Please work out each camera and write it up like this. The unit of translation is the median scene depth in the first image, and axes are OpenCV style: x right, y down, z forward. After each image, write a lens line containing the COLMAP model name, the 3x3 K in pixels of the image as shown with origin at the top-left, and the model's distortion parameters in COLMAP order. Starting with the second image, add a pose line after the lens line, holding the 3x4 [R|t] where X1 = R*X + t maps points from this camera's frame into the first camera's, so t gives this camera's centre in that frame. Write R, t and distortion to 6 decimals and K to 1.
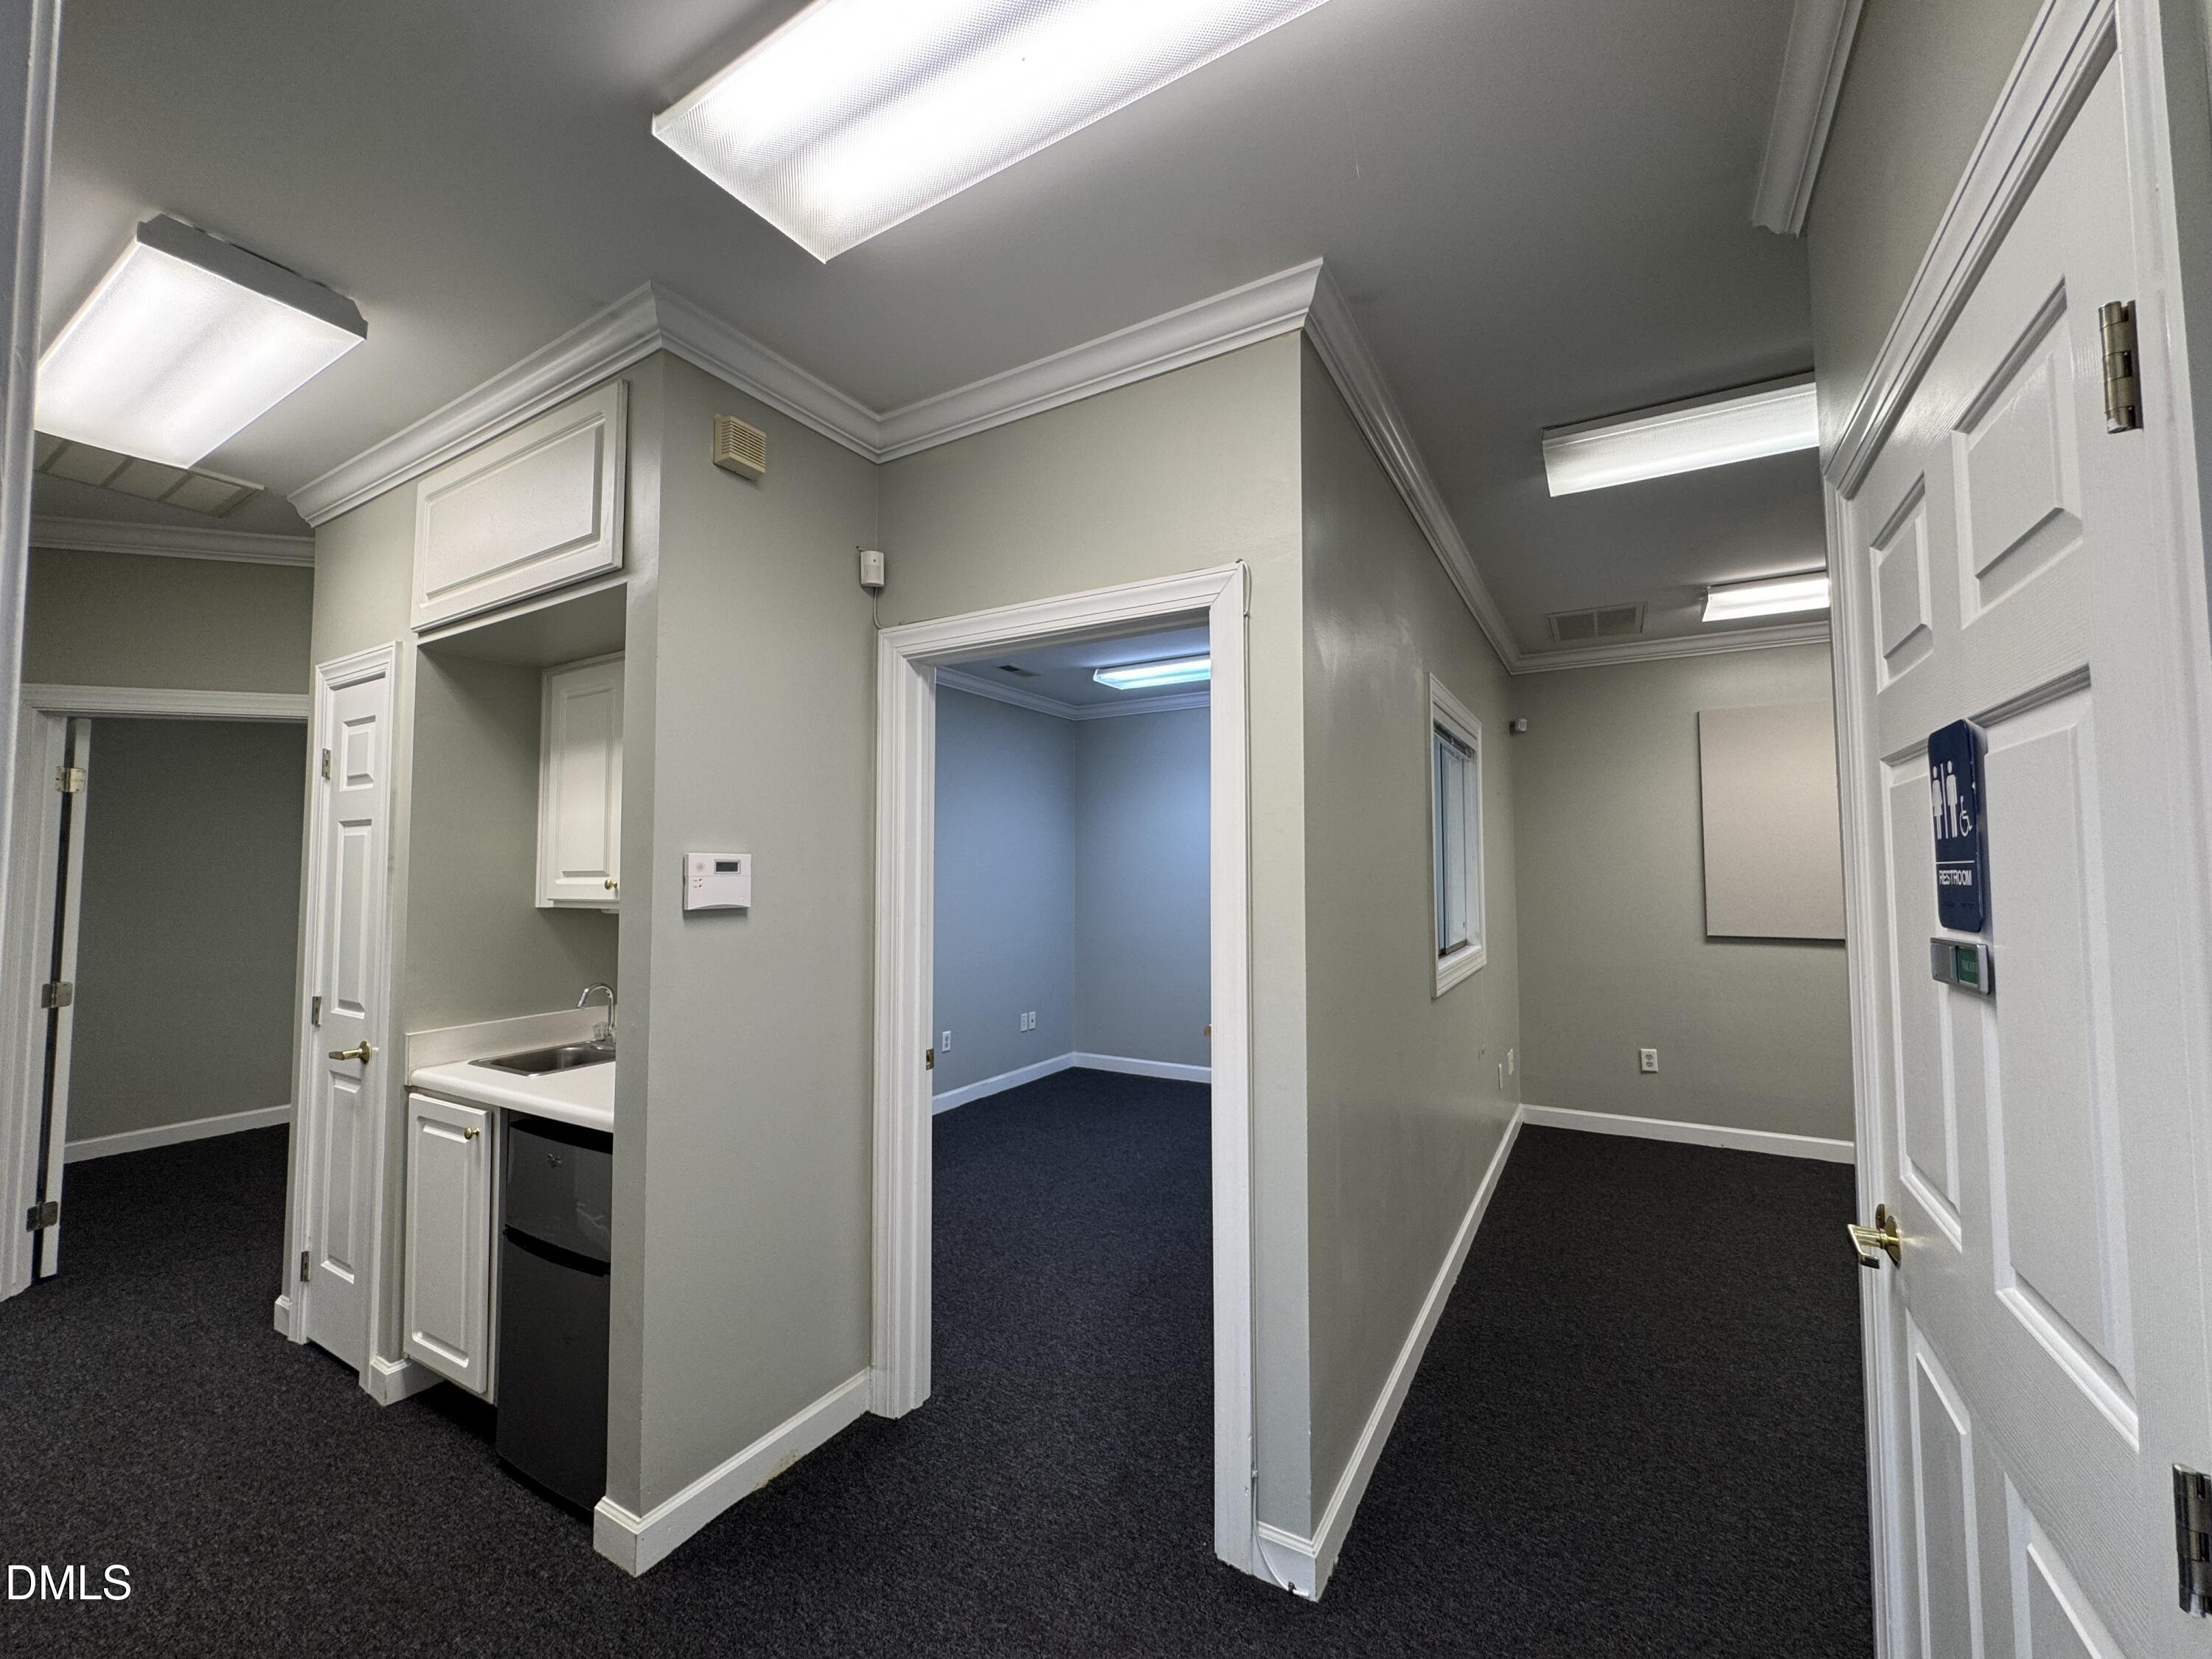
lens RADIAL K [[884.9, 0, 1106.0], [0, 884.9, 829.5], [0, 0, 1]] dist [-0.000048, -0.000163]
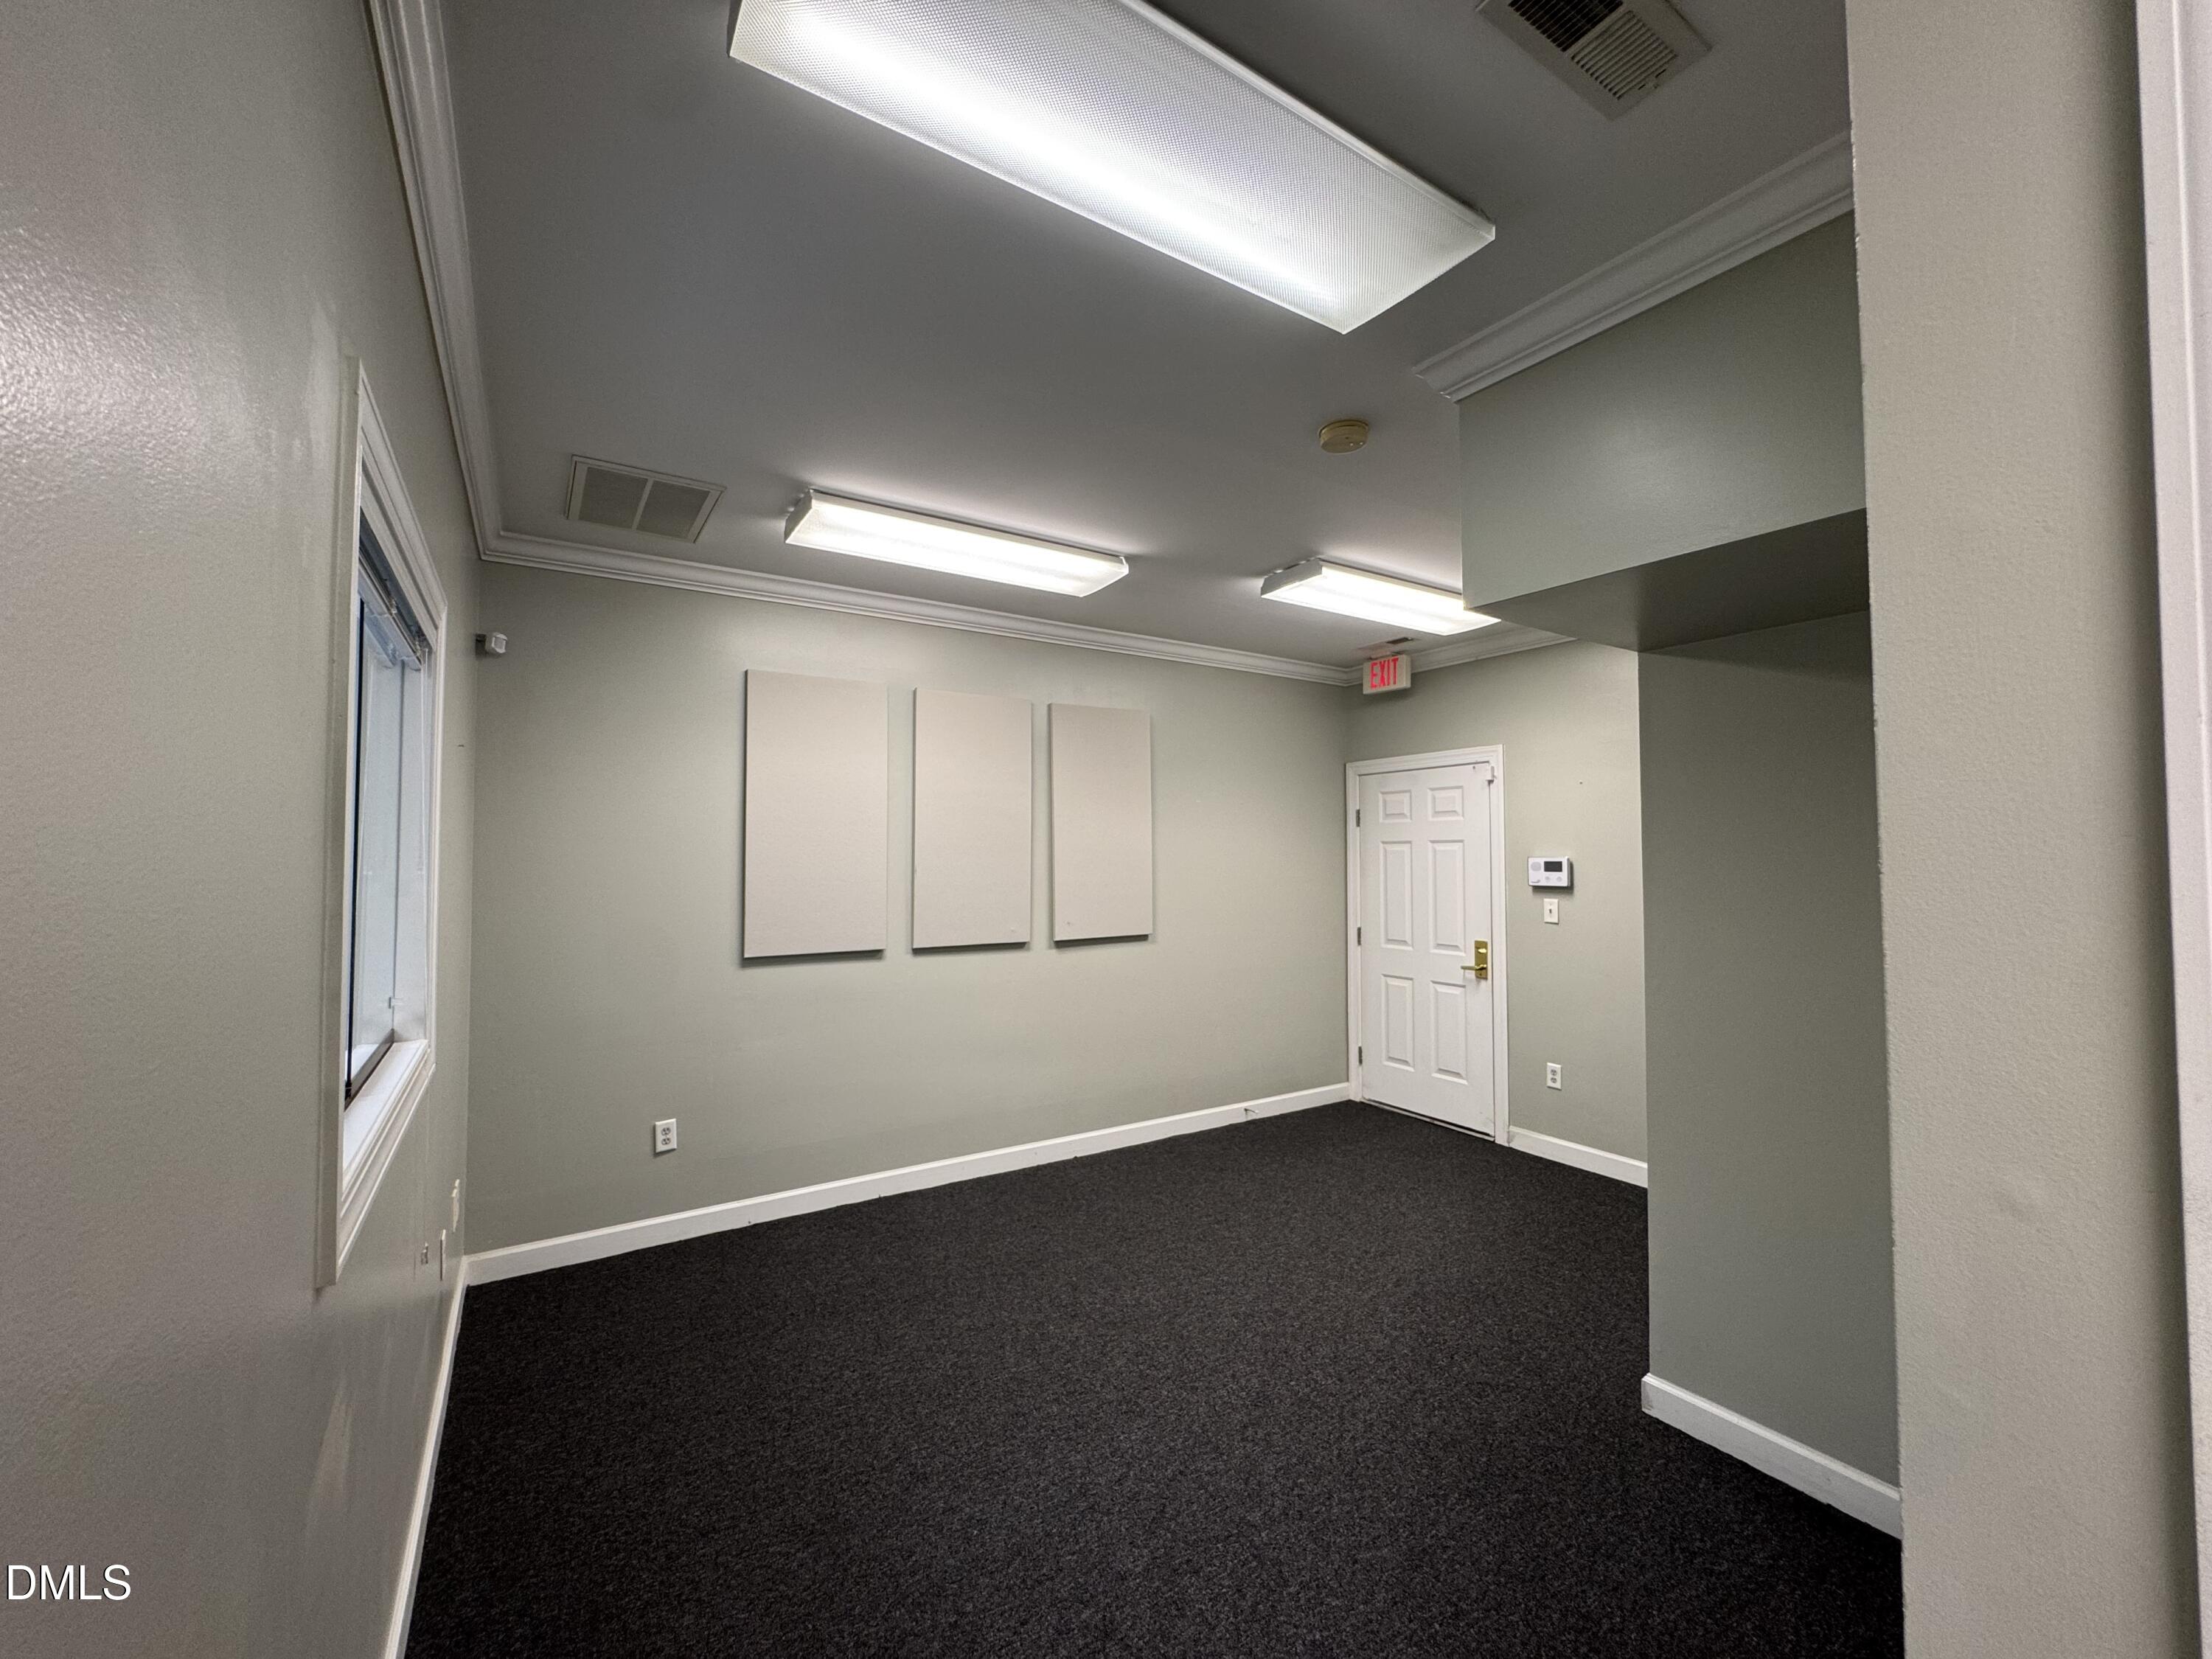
lens RADIAL K [[884.9, 0, 1106.0], [0, 884.9, 829.5], [0, 0, 1]] dist [-0.000048, -0.000163]
pose [[0.451978, 0.027857, 0.891594, 0.123313], [-0.044676, 0.998965, -0.008565, -0.001406], [-0.890910, -0.035961, 0.452755, 0.363937]]
